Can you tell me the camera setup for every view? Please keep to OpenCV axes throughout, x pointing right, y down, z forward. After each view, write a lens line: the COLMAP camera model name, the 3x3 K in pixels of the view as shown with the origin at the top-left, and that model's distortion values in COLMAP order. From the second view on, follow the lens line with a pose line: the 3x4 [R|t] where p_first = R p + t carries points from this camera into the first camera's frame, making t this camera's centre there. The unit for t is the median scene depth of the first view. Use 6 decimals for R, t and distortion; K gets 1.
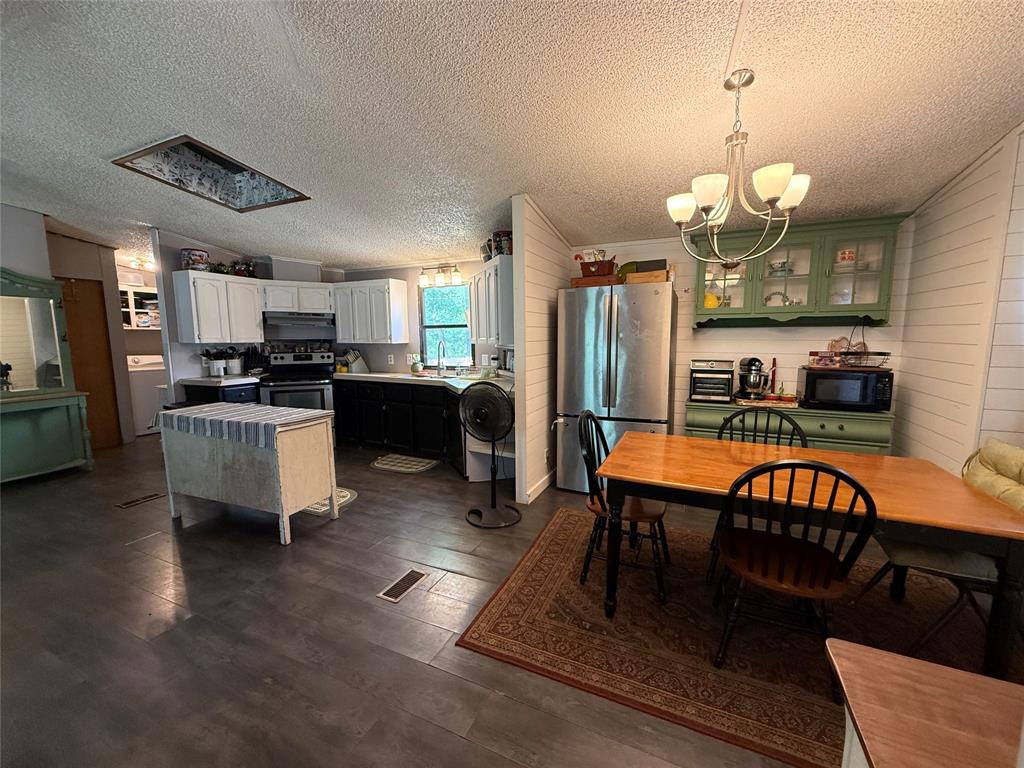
lens RADIAL K [[409.1, 0, 511.4], [0, 409.1, 384.8], [0, 0, 1]] dist [0.000601, -0.000104]
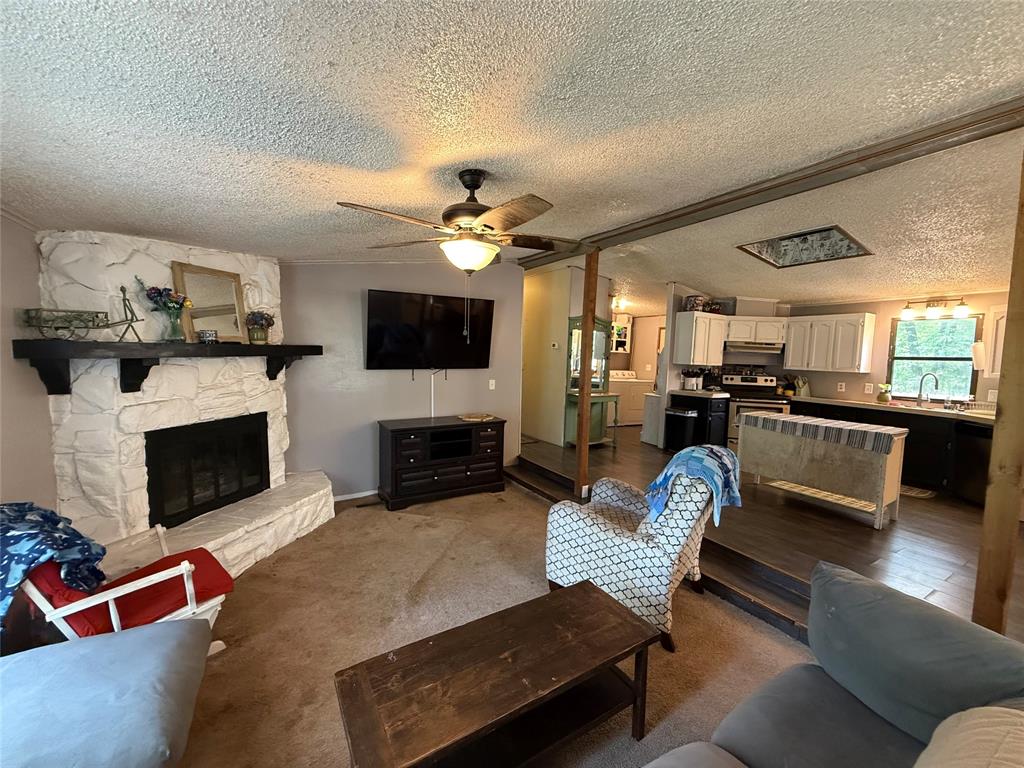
lens RADIAL K [[409.1, 0, 511.2], [0, 409.1, 385.0], [0, 0, 1]] dist [0.000601, -0.000104]
pose [[0.825881, 0.075180, -0.558810, -0.616463], [-0.105463, 0.994177, -0.022114, 0.070658], [0.553894, 0.077197, 0.829001, -0.540977]]
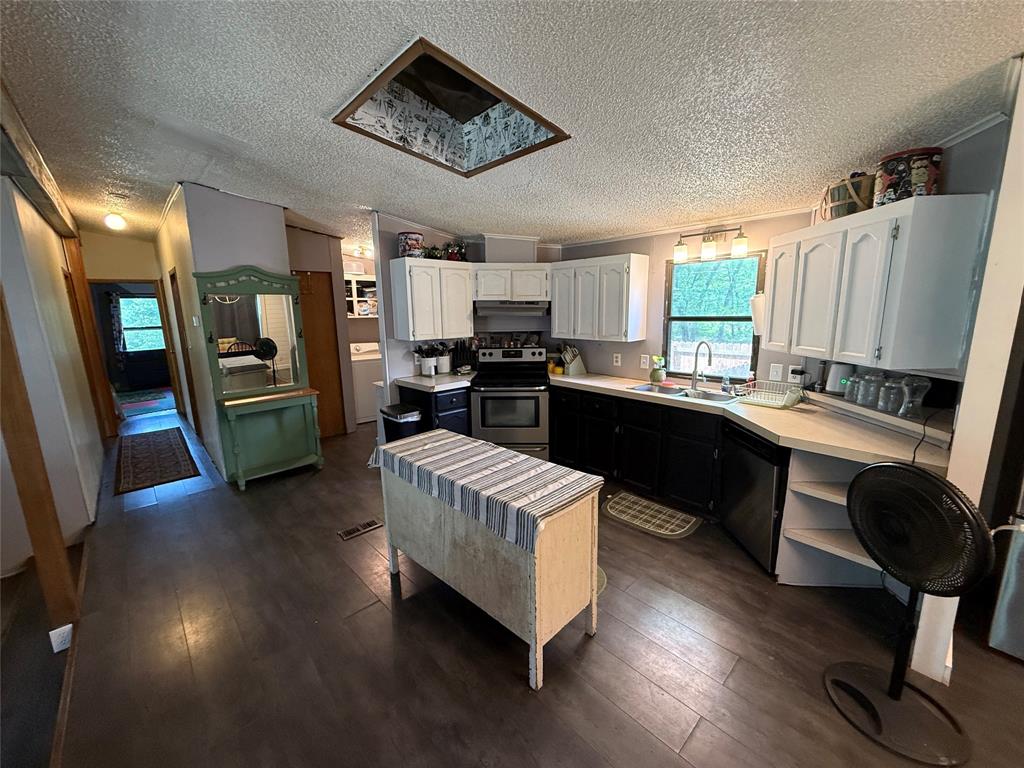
lens RADIAL K [[409.1, 0, 510.7], [0, 409.1, 385.5], [0, 0, 1]] dist [0.000601, -0.000104]
pose [[0.925678, 0.062800, -0.373063, -0.285619], [-0.035203, 0.996146, 0.080340, -0.103702], [0.376670, -0.061236, 0.924321, 0.314495]]
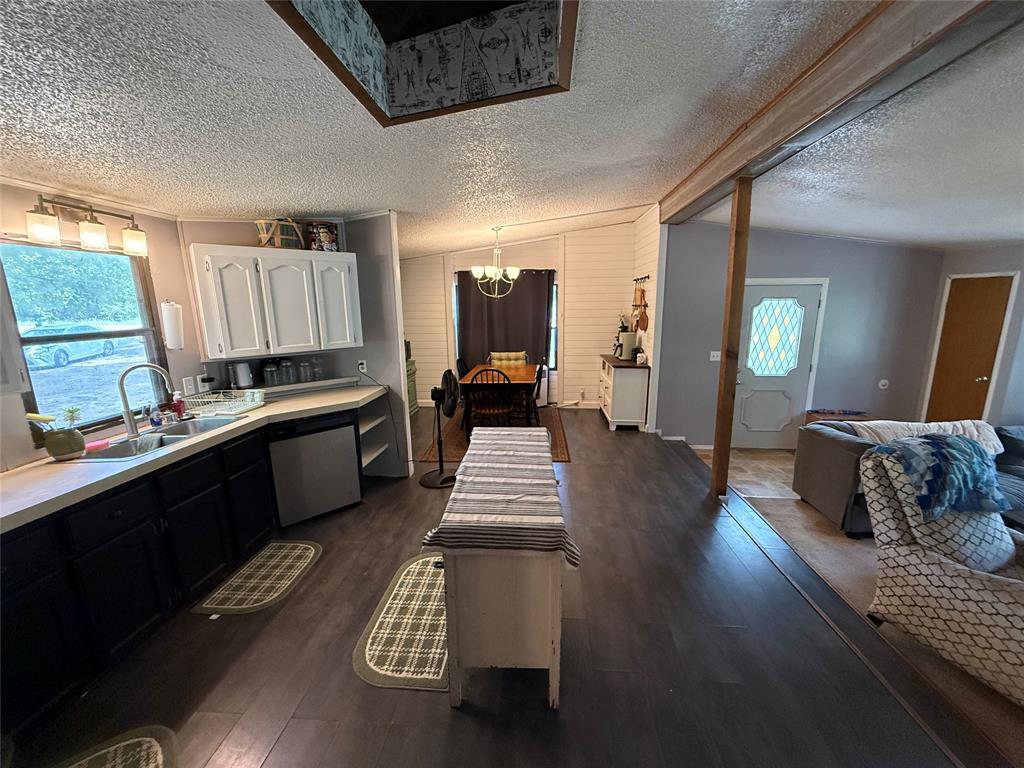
lens RADIAL K [[409.1, 0, 511.3], [0, 409.1, 385.3], [0, 0, 1]] dist [0.000601, -0.000104]
pose [[-0.341873, -0.170584, 0.924134, -1.072134], [0.133019, 0.964702, 0.227281, -0.184010], [-0.930284, 0.200628, -0.307115, 0.992940]]
